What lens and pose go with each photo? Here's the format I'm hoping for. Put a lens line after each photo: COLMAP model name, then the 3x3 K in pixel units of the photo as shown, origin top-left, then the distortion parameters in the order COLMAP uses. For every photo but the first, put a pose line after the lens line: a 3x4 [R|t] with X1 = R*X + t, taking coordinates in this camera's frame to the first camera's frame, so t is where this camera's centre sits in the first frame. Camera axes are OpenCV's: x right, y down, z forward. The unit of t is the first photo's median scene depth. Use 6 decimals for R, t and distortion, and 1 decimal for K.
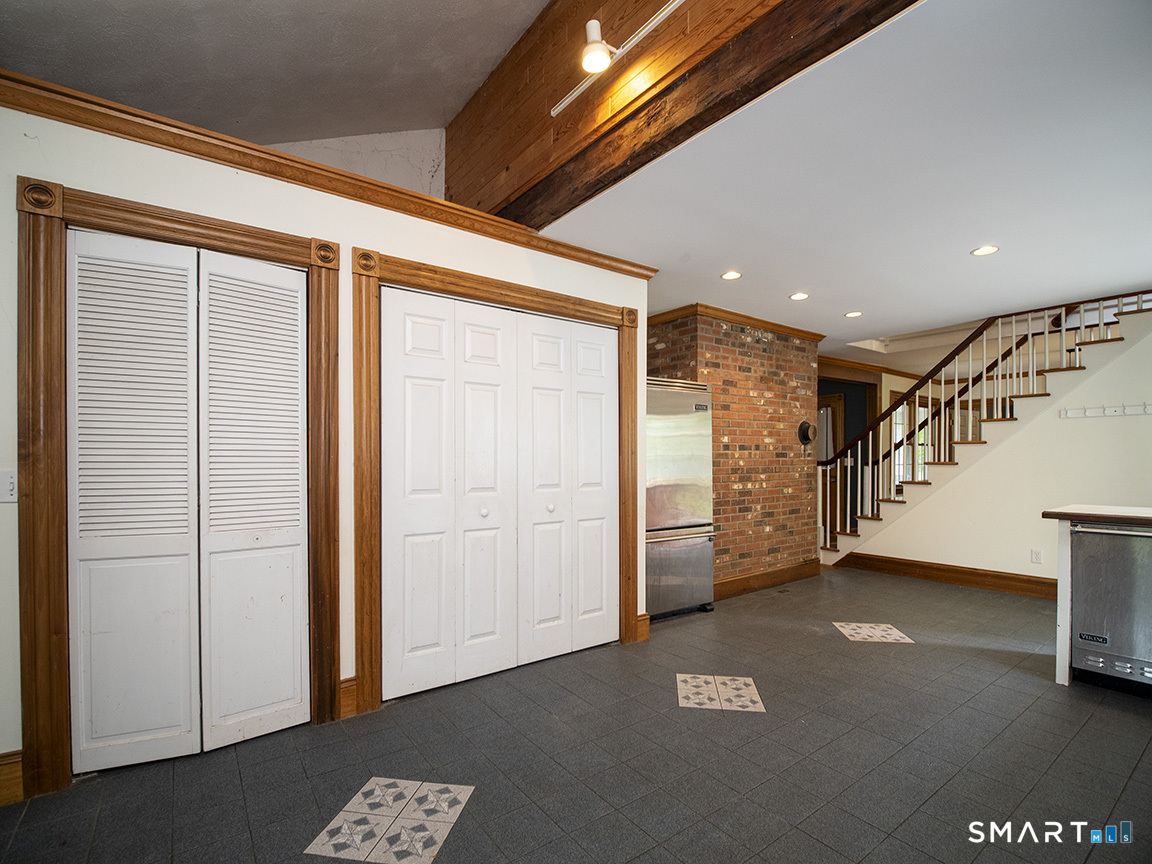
lens RADIAL K [[541.9, 0, 595.7], [0, 541.9, 458.7], [0, 0, 1]] dist [-0.018265, -0.000602]
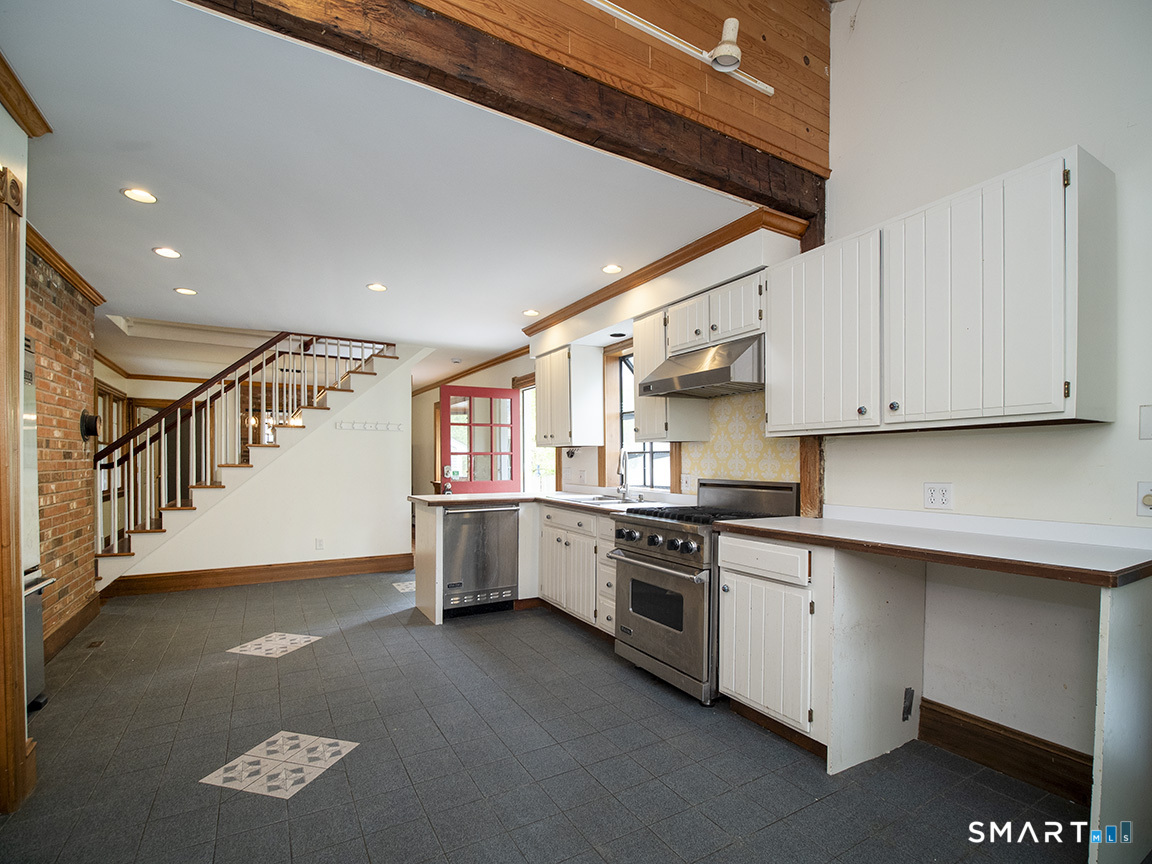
lens RADIAL K [[541.9, 0, 564.9], [0, 541.9, 467.0], [0, 0, 1]] dist [-0.018265, -0.000602]
pose [[0.125983, -0.007560, 0.992004, -0.276540], [-0.004486, 0.999956, 0.008190, -0.000032], [-0.992022, -0.005482, 0.125944, 0.288214]]
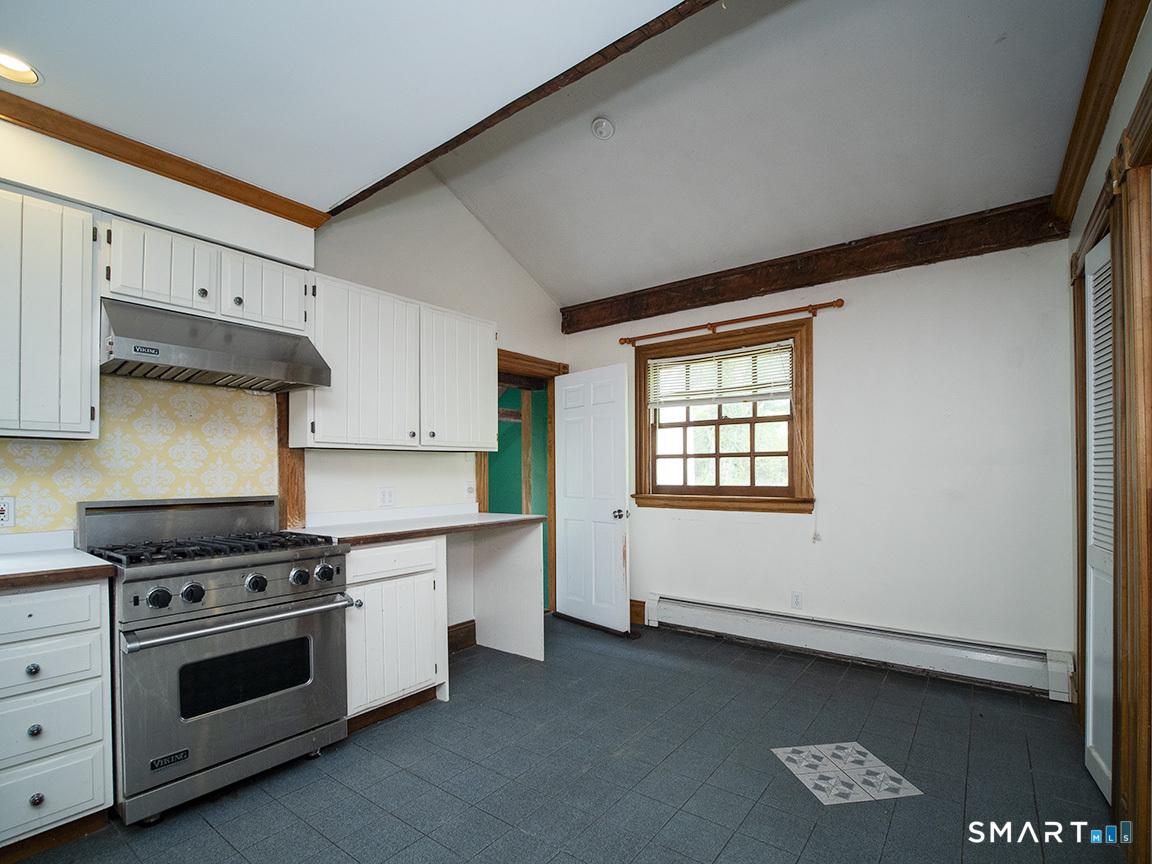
lens RADIAL K [[541.9, 0, 576.2], [0, 541.9, 472.8], [0, 0, 1]] dist [-0.018265, -0.000602]
pose [[-0.964438, -0.003296, -0.264290, 0.220768], [-0.004070, 0.999989, 0.002380, 0.003645], [0.264279, 0.003371, -0.964440, 0.727761]]
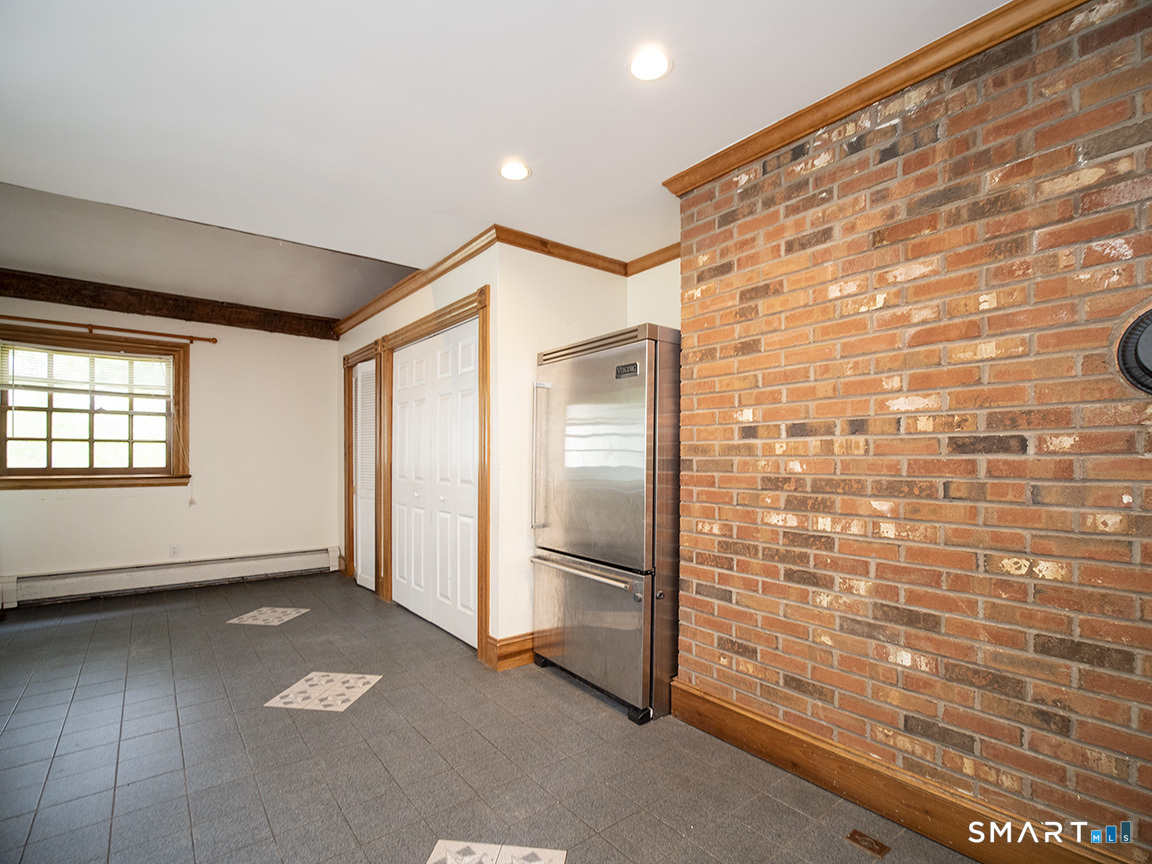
lens RADIAL K [[541.9, 0, 581.3], [0, 541.9, 468.9], [0, 0, 1]] dist [-0.018265, -0.000602]
pose [[0.024077, 0.016766, -0.999570, 0.678988], [-0.009150, 0.999821, 0.016550, 0.004409], [0.999668, 0.008747, 0.024226, 0.807555]]
